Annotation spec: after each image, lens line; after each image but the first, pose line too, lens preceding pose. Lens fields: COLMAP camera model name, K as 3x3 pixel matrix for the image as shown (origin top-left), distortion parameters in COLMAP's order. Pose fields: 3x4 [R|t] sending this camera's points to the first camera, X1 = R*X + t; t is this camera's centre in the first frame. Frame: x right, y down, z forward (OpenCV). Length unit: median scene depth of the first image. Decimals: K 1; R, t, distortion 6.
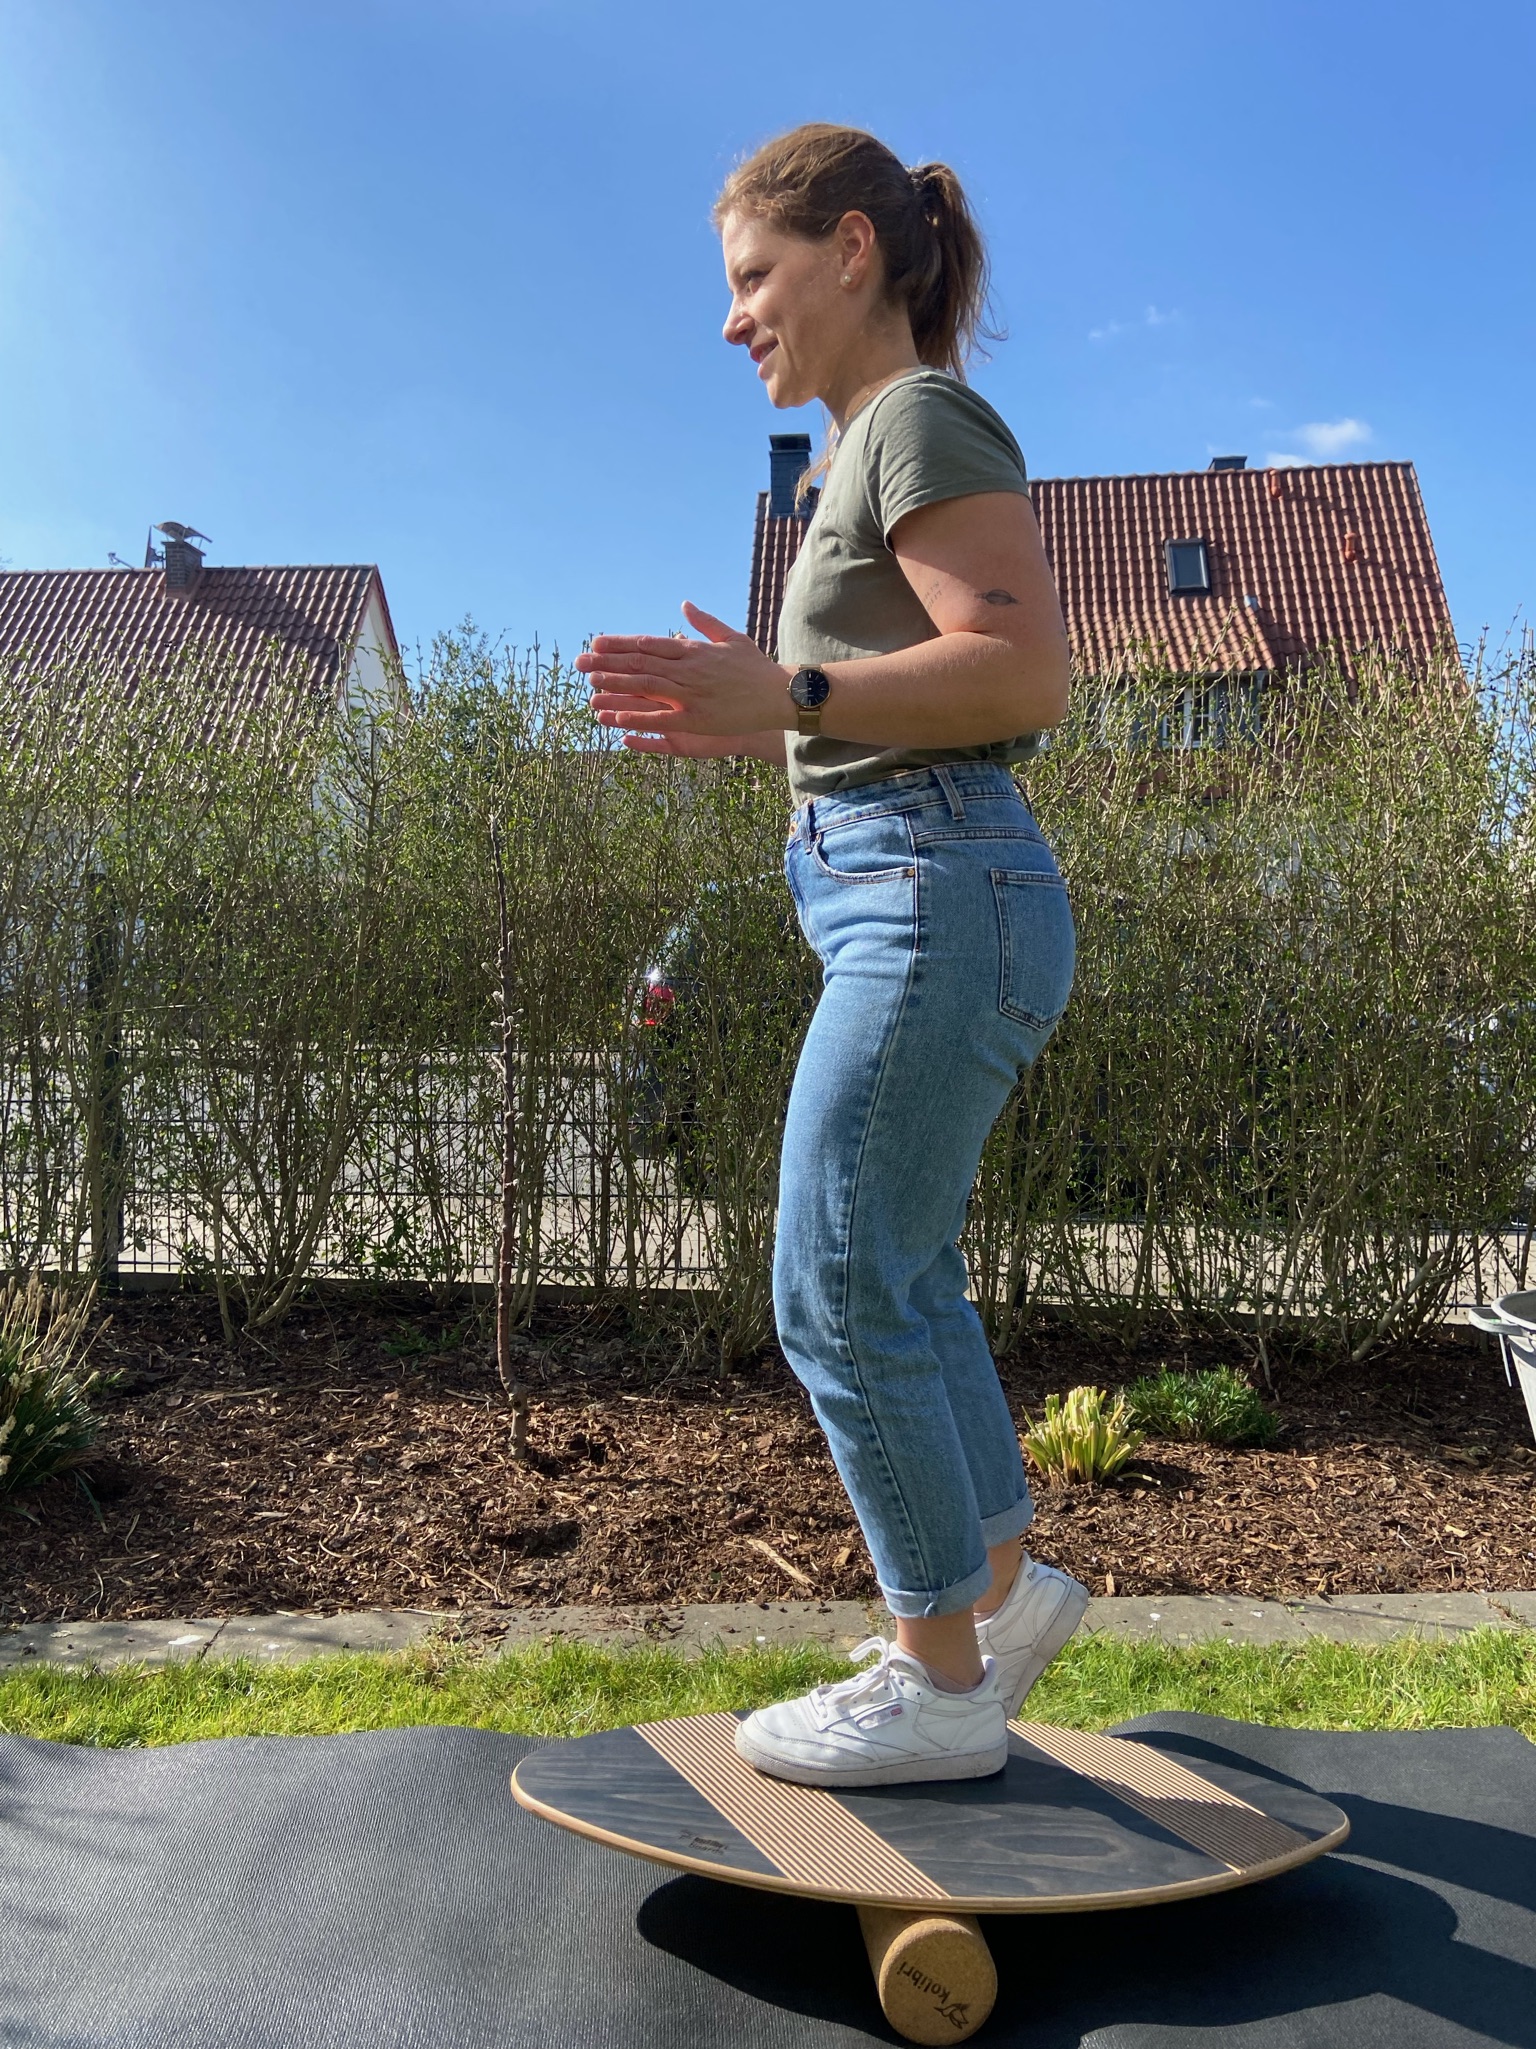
lens RADIAL K [[1539.1, 0, 768.0], [0, 1539.1, 1024.5], [0, 0, 1]] dist [0.131351, -0.163935]
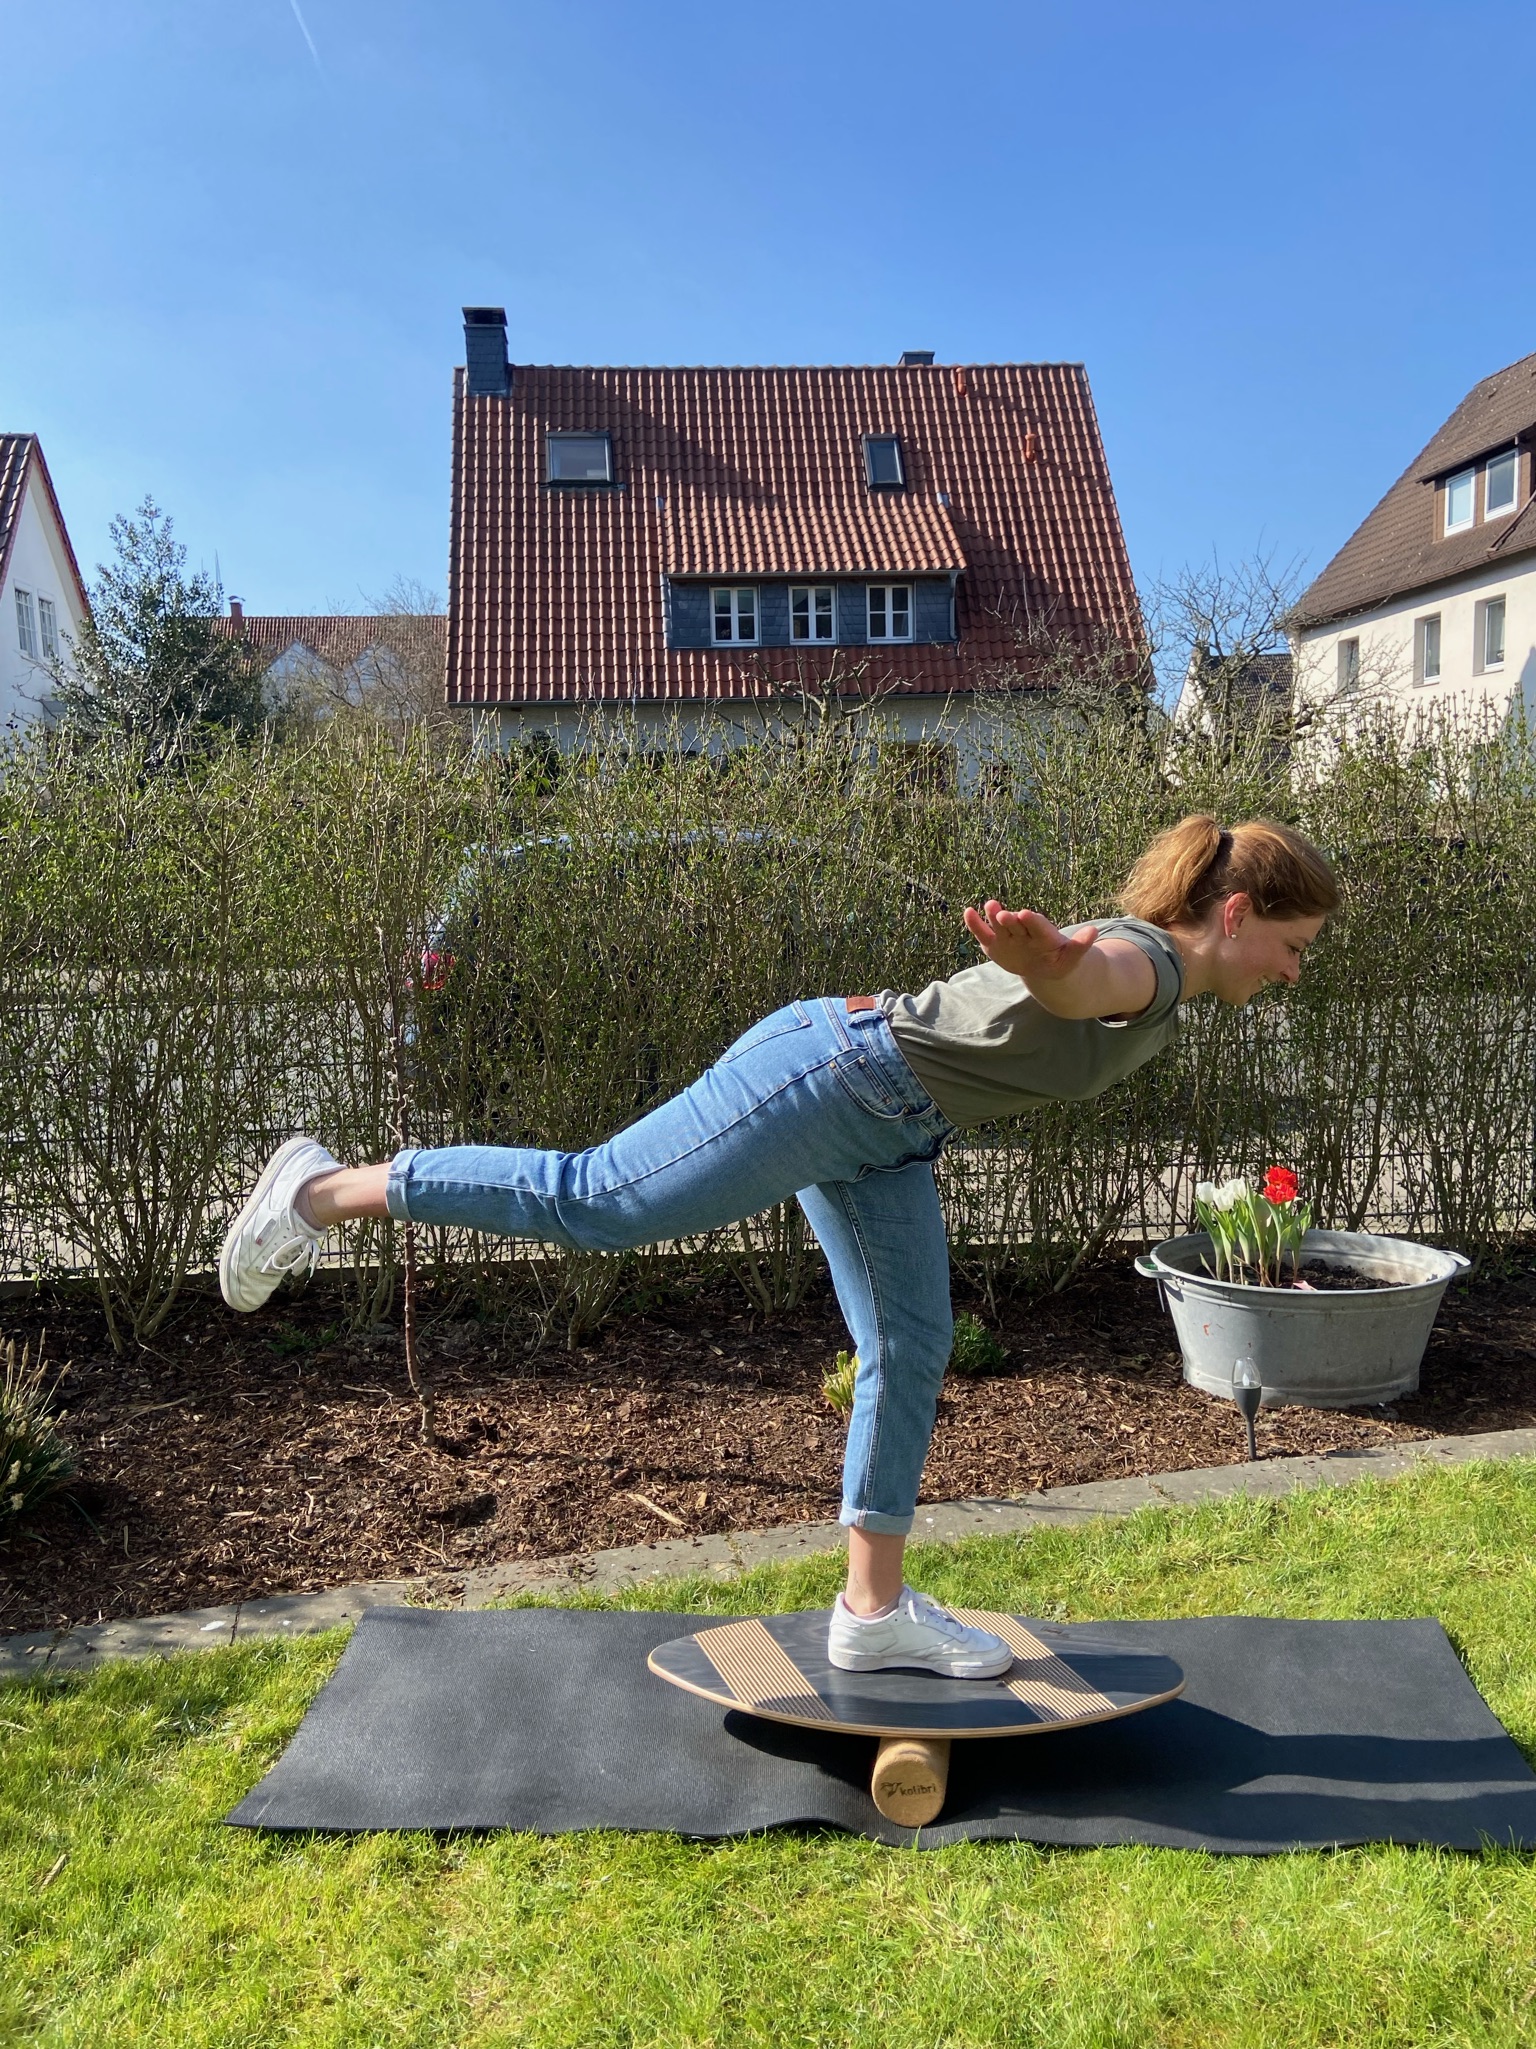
lens RADIAL K [[1543.4, 0, 780.8], [0, 1543.4, 1007.0], [0, 0, 1]] dist [0.134389, -0.170743]
pose [[0.980930, -0.047216, 0.188537, -0.069981], [0.032721, 0.996316, 0.079268, -0.108813], [-0.191585, -0.071588, 0.978862, -0.173995]]
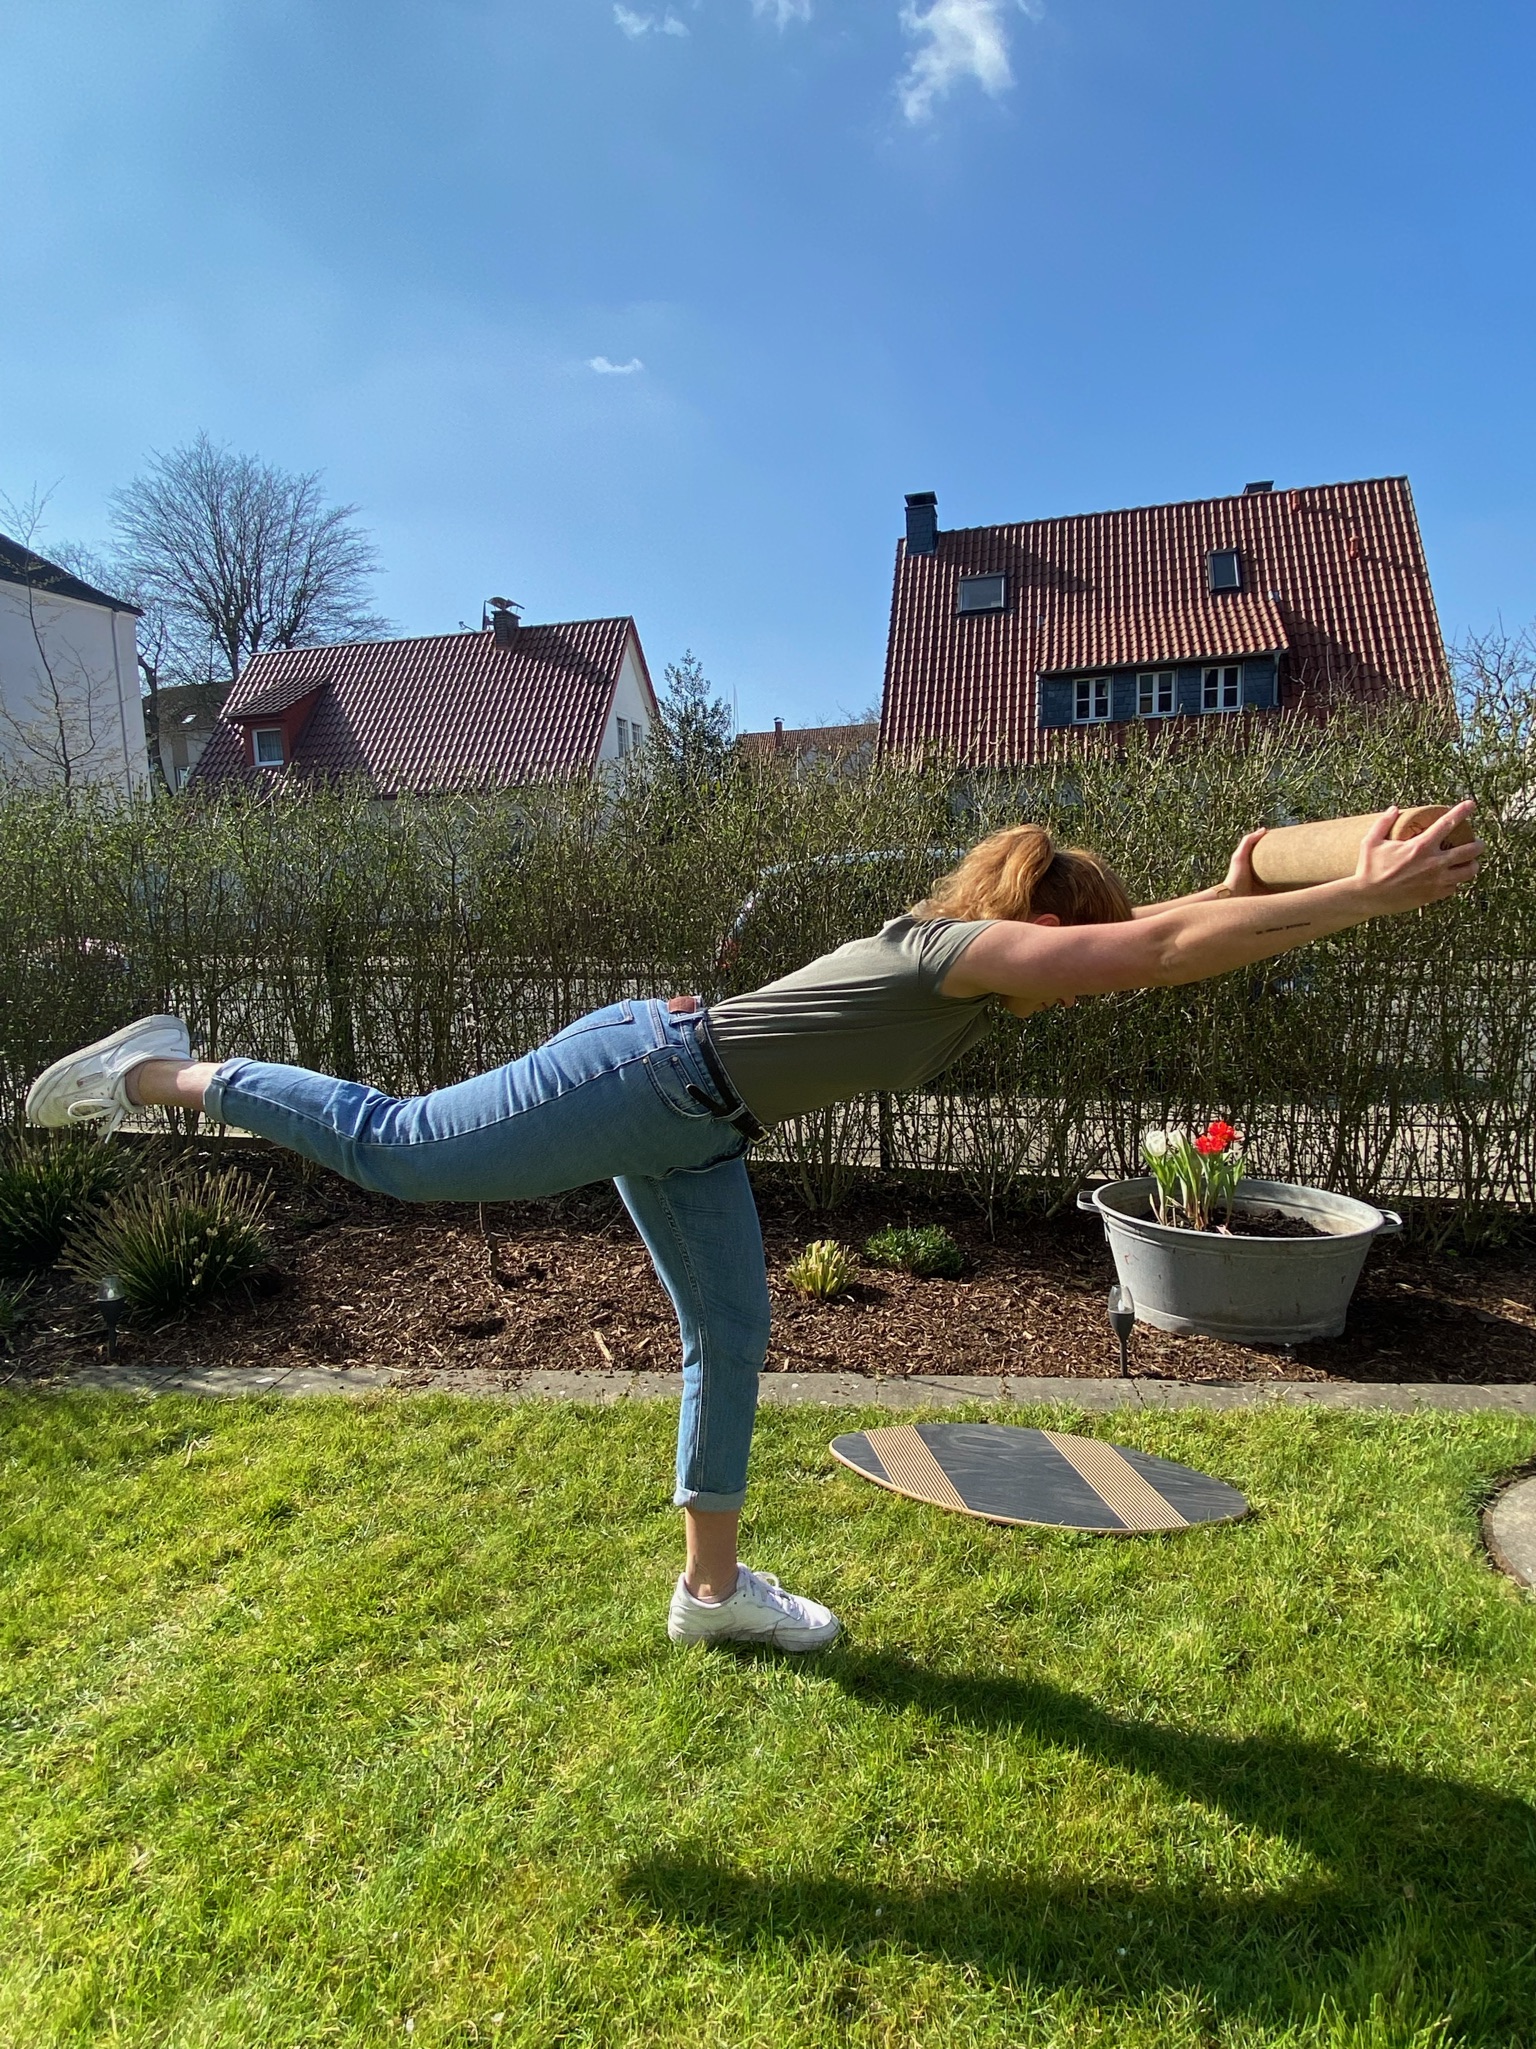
lens RADIAL K [[1090.0, 0, 768.0], [0, 1090.0, 1024.5], [0, 0, 1]] dist [0.076655, -0.096221]
pose [[0.986477, -0.013813, -0.163317, 0.228146], [0.029337, 0.995231, 0.093026, -0.068399], [0.161254, -0.096560, 0.982178, -0.074880]]
